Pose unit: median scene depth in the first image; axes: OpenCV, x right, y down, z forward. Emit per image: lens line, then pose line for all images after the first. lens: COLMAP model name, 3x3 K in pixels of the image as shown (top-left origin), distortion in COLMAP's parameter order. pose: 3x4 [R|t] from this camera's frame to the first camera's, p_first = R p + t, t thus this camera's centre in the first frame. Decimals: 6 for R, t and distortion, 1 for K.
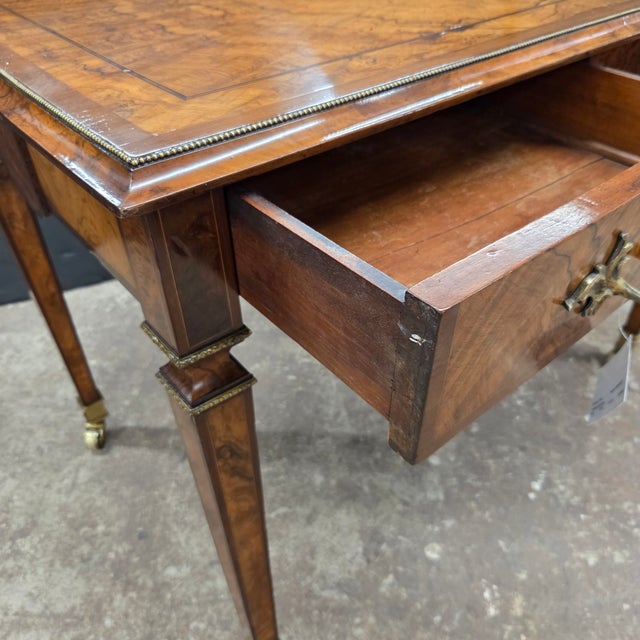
lens RADIAL K [[593.2, 0, 323.5], [0, 593.2, 317.0], [0, 0, 1]] dist [0.015945, -0.005510]
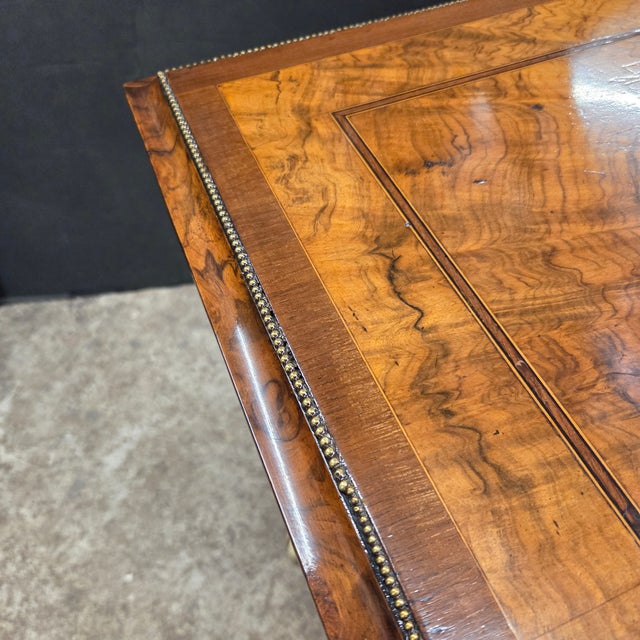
lens RADIAL K [[590.0, 0, 320.9], [0, 590.0, 318.2], [0, 0, 1]] dist [0.053132, -0.055429]
pose [[0.955296, 0.232249, -0.182947, -0.313760], [-0.176967, 0.944886, 0.275451, -0.345784], [0.236837, -0.230762, 0.943746, 0.367708]]
